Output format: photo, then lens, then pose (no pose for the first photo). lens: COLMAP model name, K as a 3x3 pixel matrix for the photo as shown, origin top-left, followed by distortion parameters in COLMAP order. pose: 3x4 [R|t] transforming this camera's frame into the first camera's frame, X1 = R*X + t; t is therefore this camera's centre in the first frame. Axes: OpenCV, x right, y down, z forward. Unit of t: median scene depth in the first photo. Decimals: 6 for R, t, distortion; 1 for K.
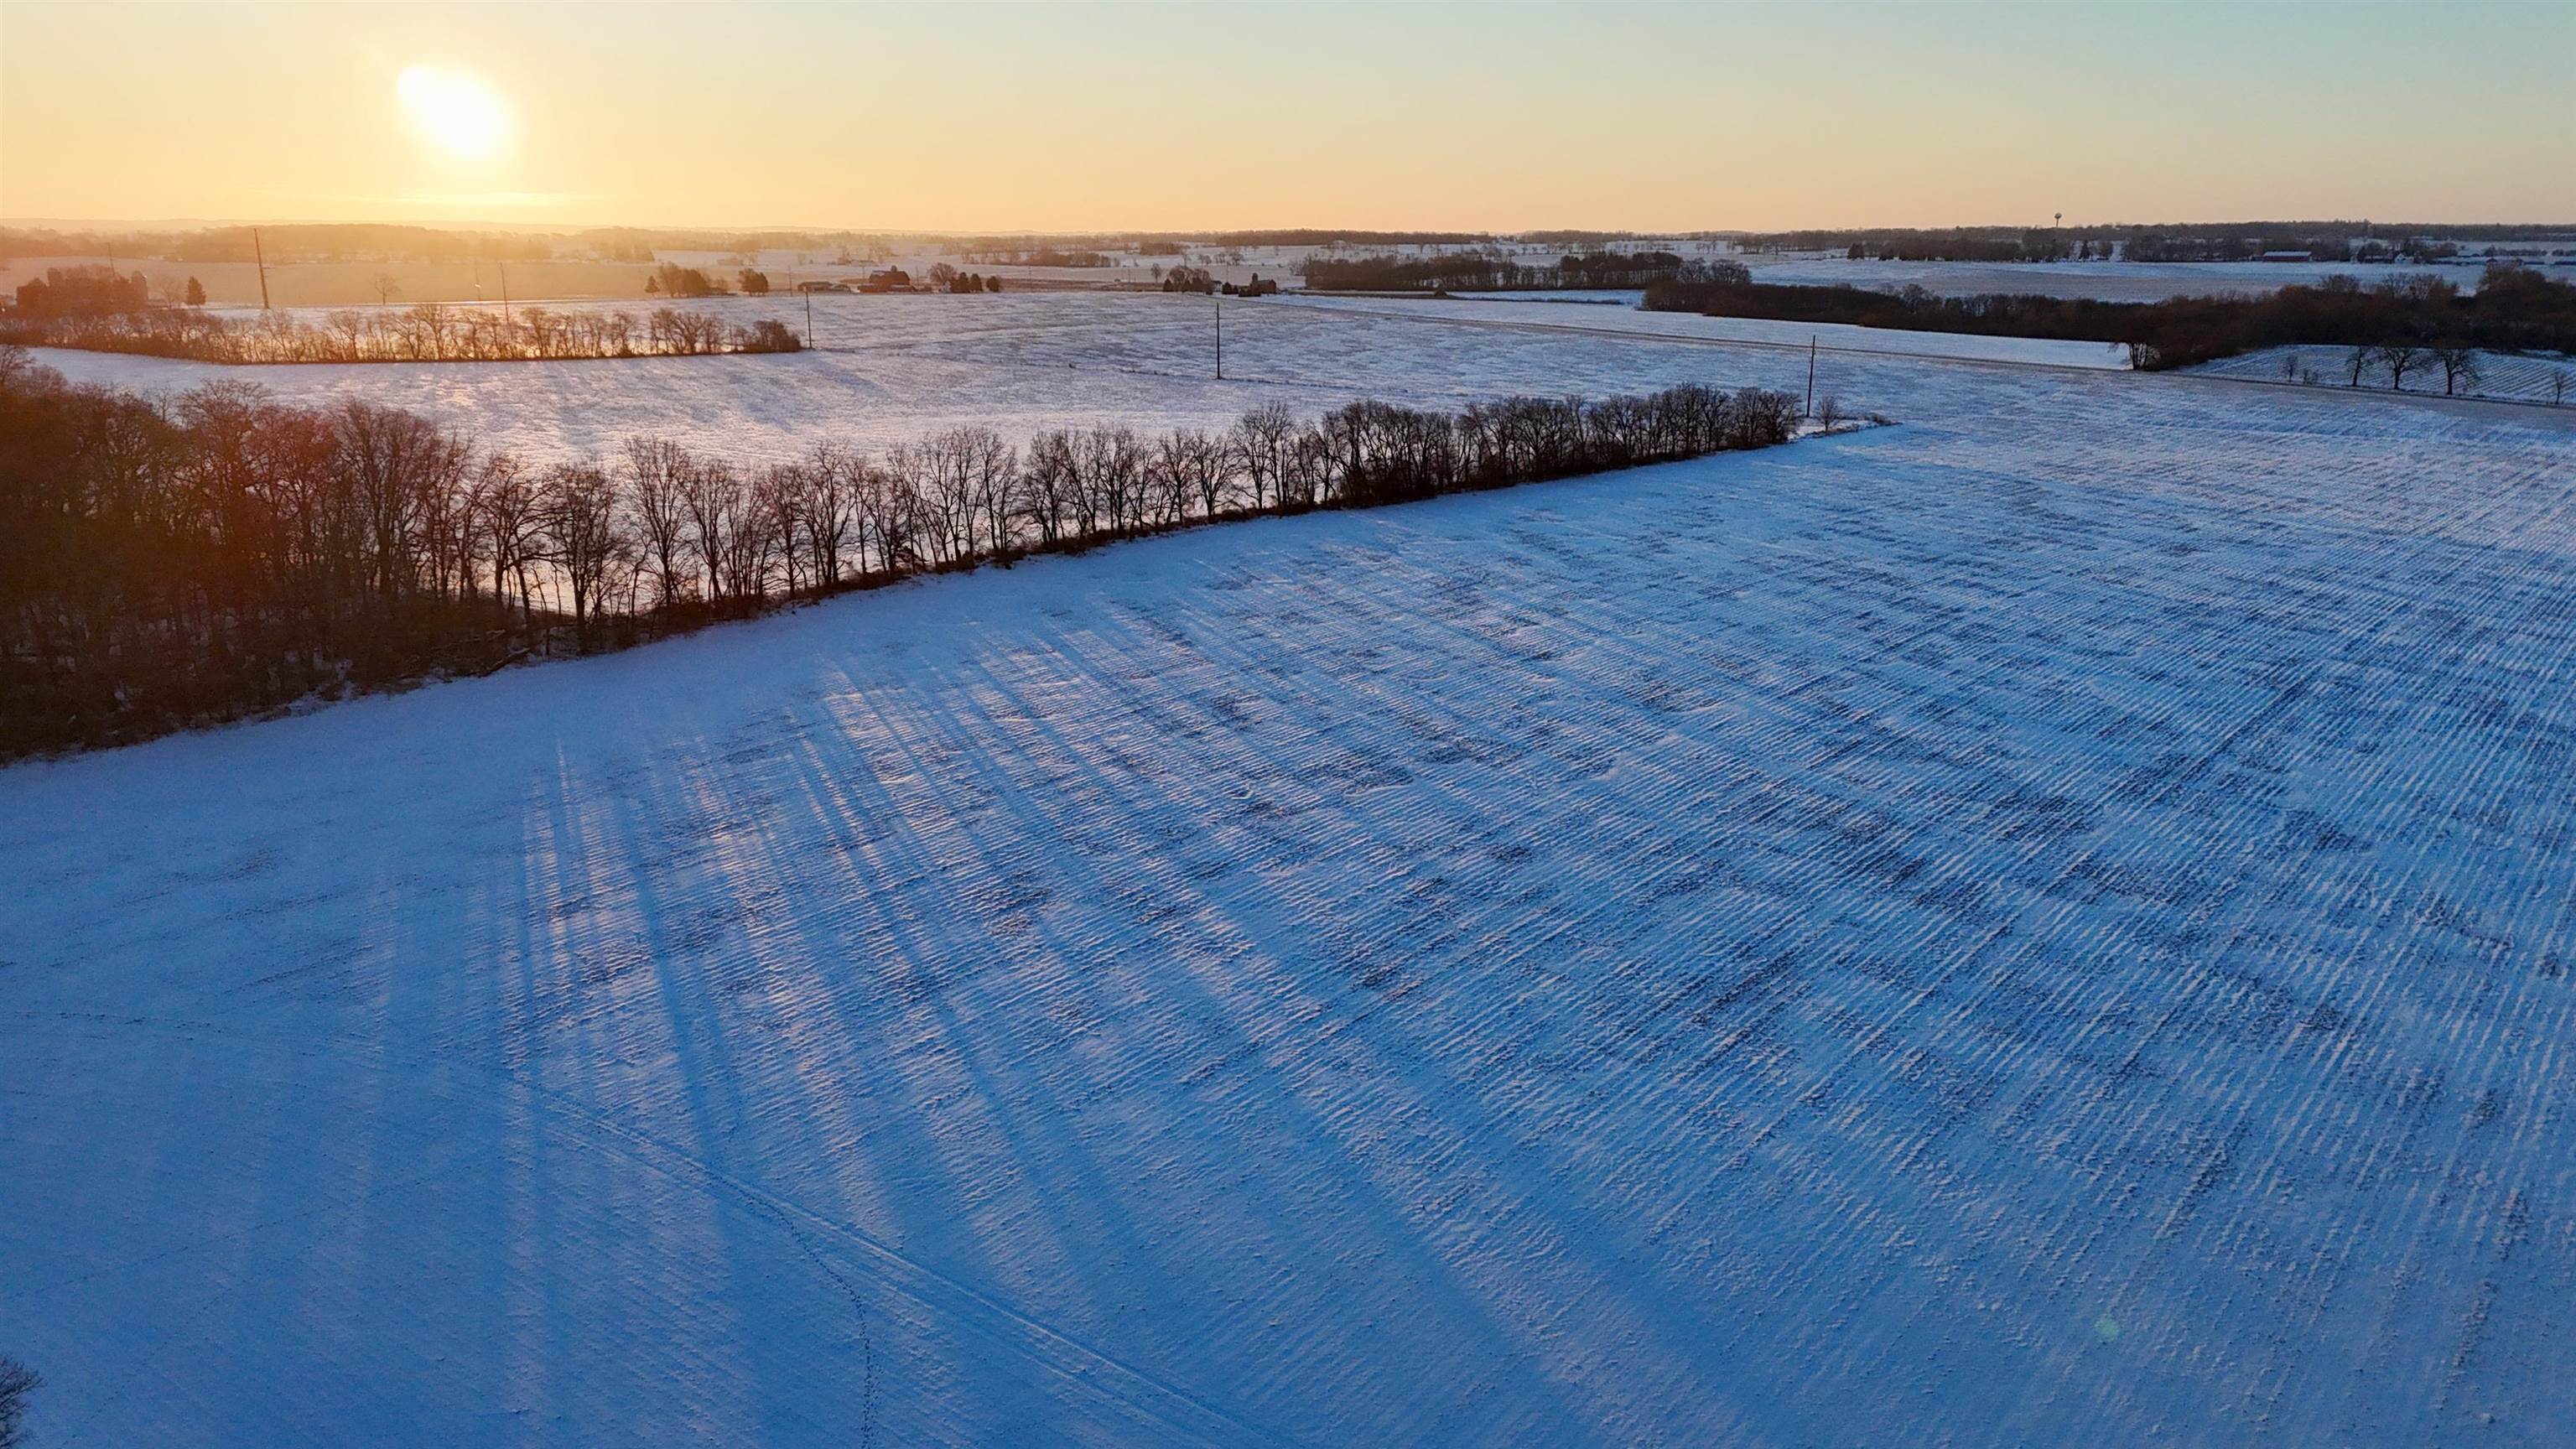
lens RADIAL K [[1866.3, 0, 1293.8], [0, 1866.3, 721.9], [0, 0, 1]] dist [0.102728, -0.097127]
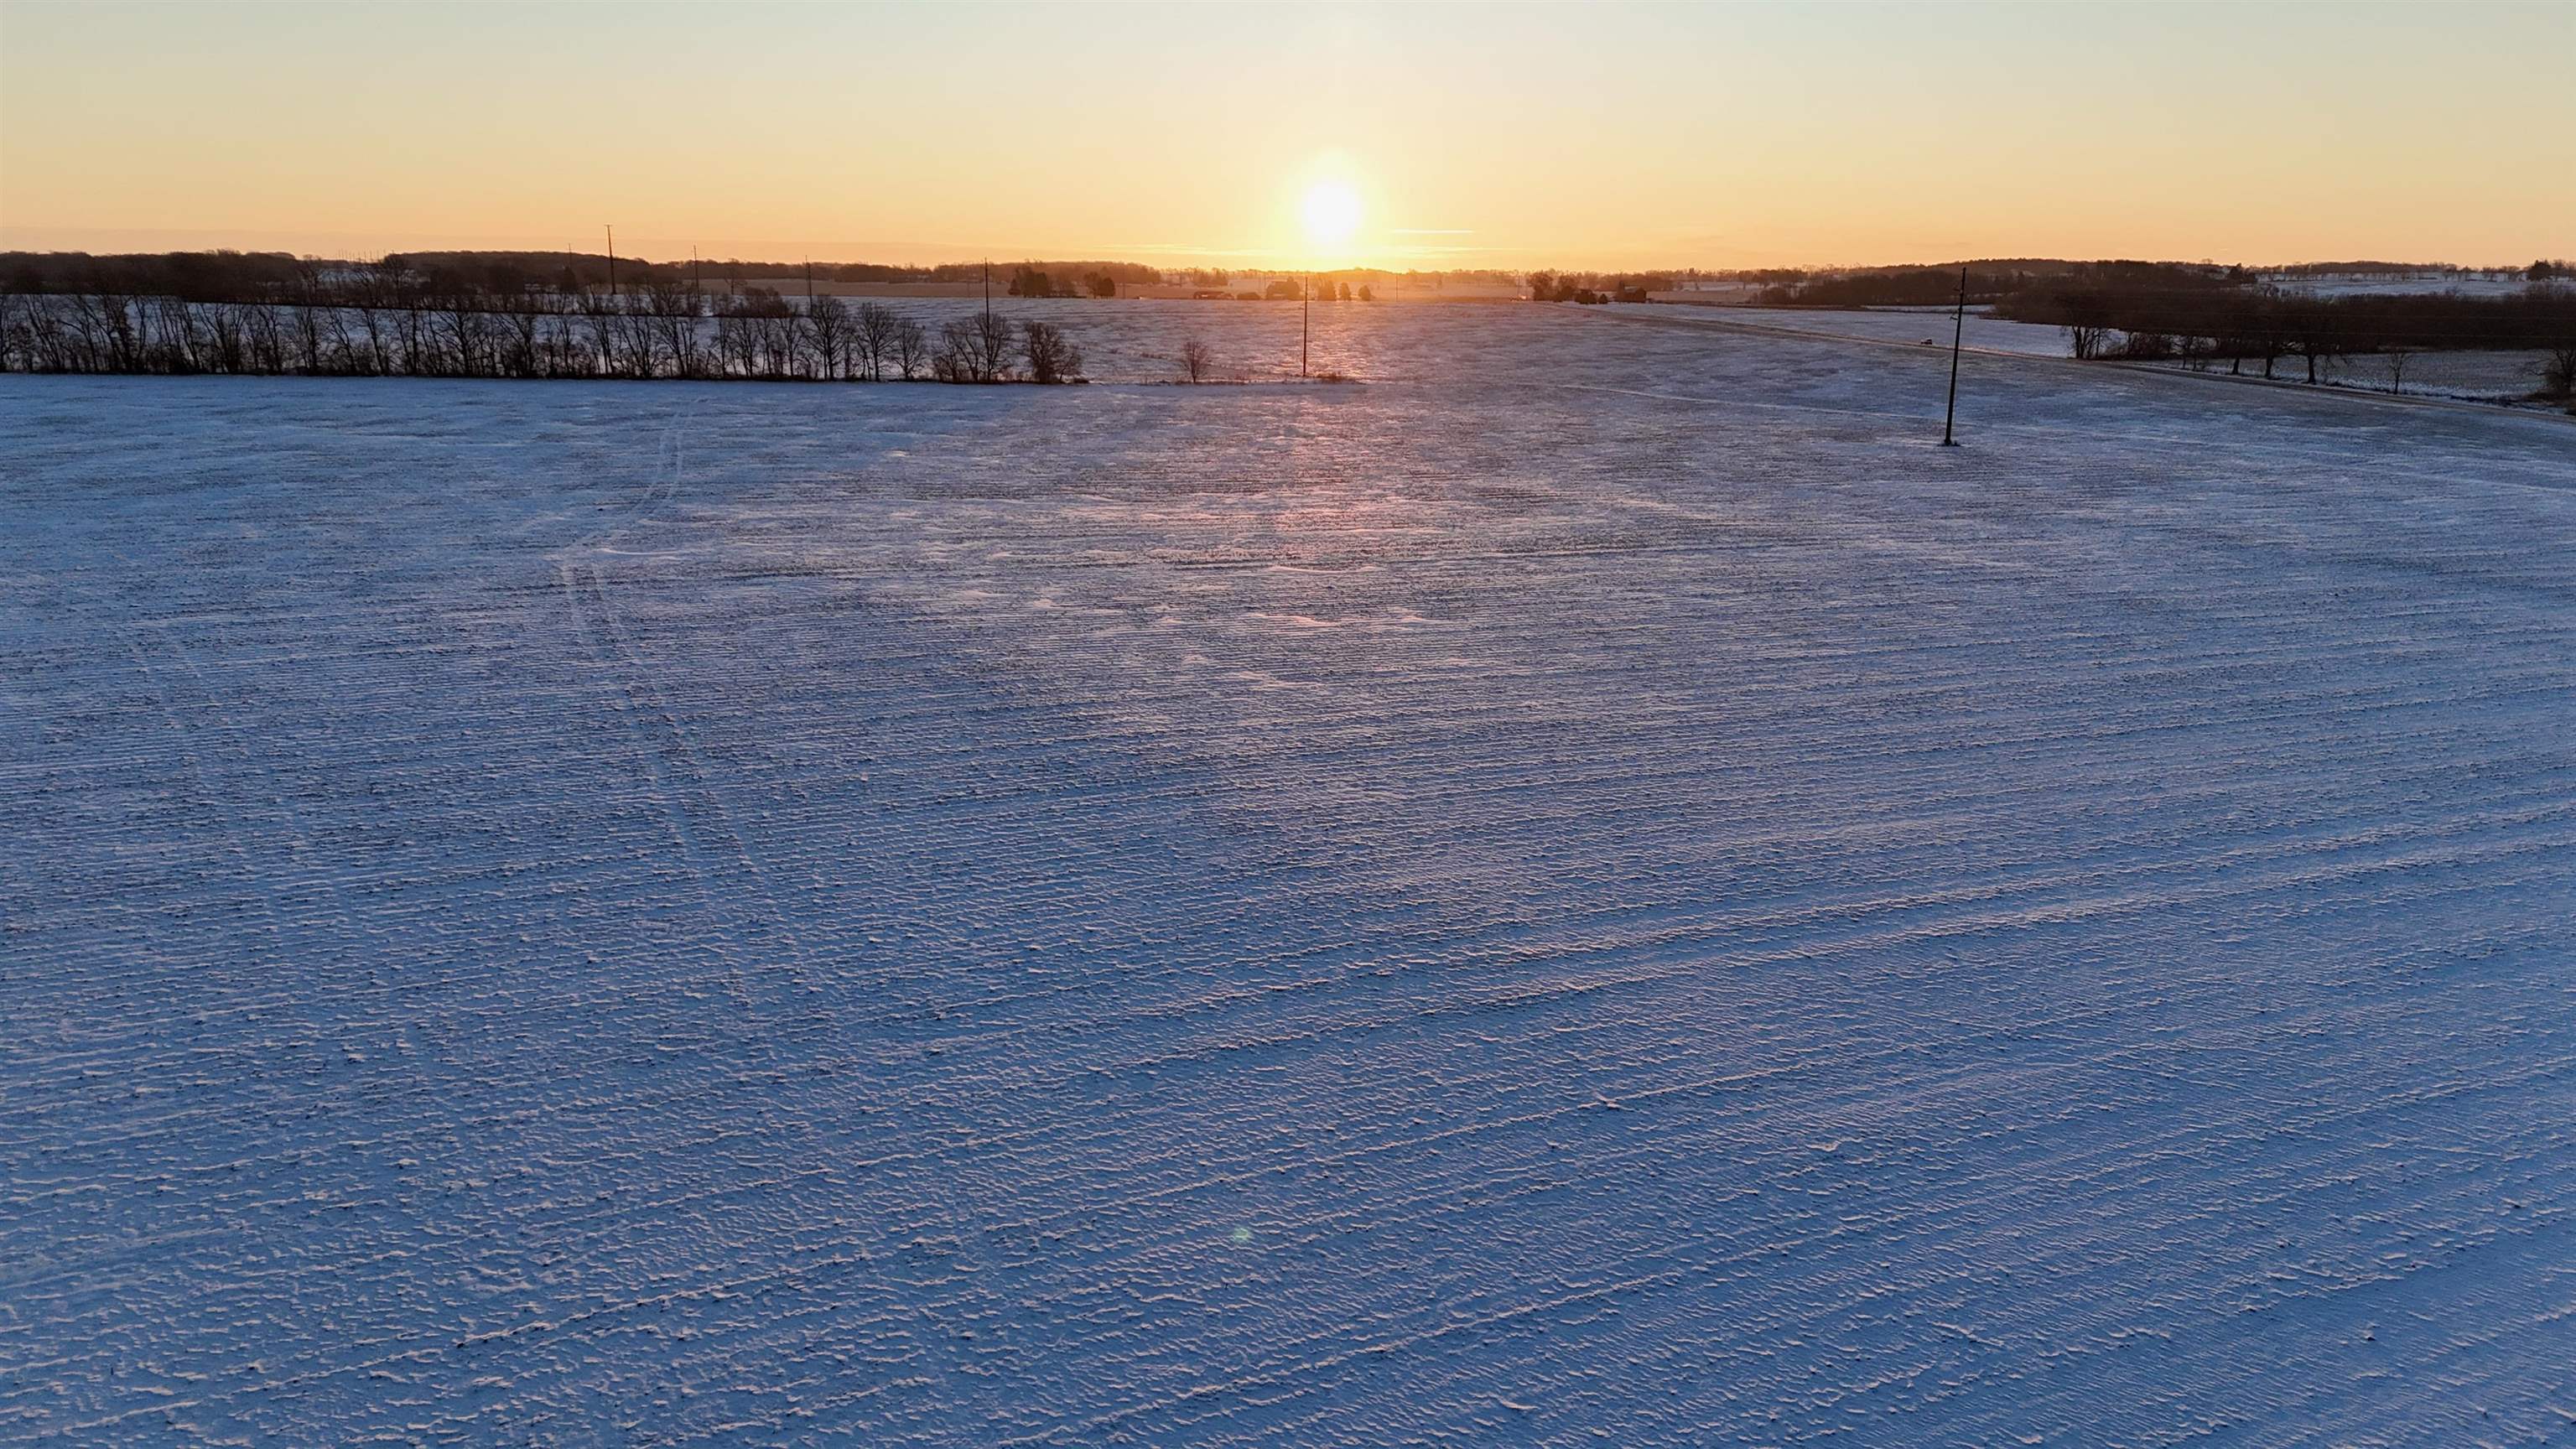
lens RADIAL K [[1866.3, 0, 1293.8], [0, 1866.3, 721.9], [0, 0, 1]] dist [0.102728, -0.097127]
pose [[0.907579, 0.102027, -0.407297, 1.368965], [-0.112329, 0.993670, -0.001390, -0.013834], [0.404578, 0.047013, 0.913295, 0.534499]]
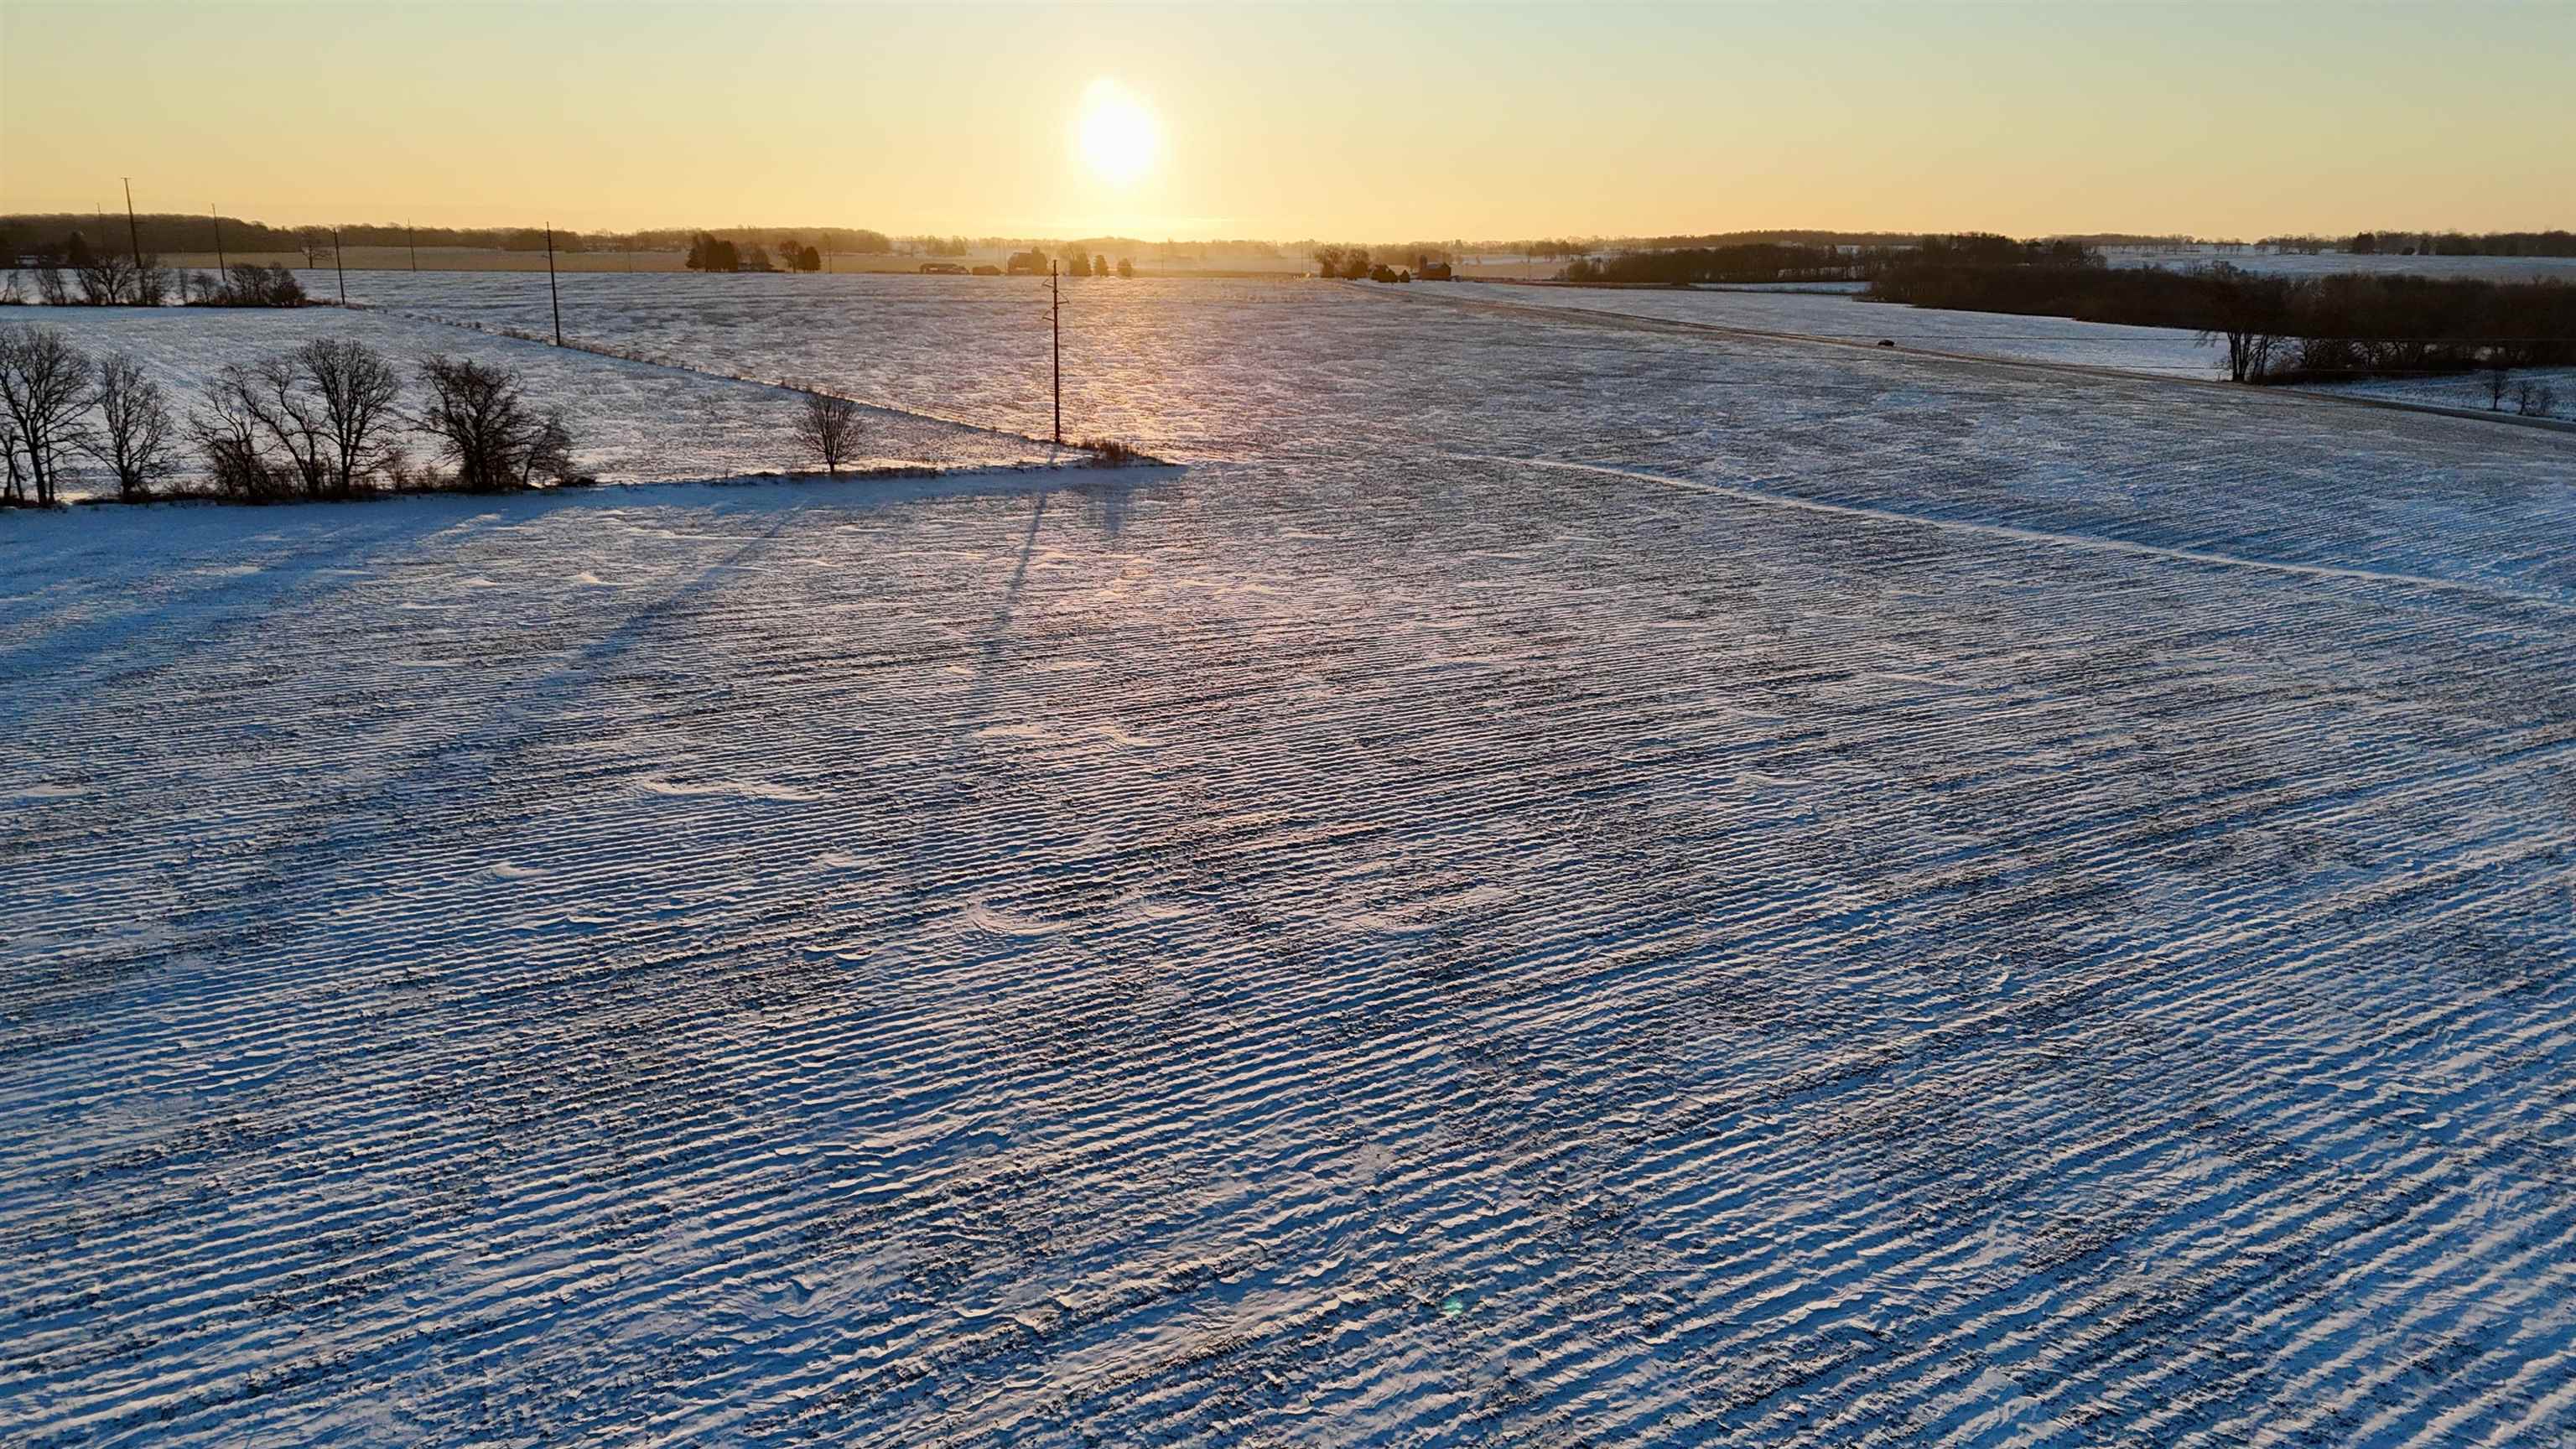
lens RADIAL K [[1866.3, 0, 1293.8], [0, 1866.3, 721.9], [0, 0, 1]] dist [0.102728, -0.097127]
pose [[0.954219, 0.078839, -0.288532, 1.017877], [-0.081833, 0.996645, 0.001692, -0.217145], [0.287698, 0.021997, 0.957469, 1.278564]]
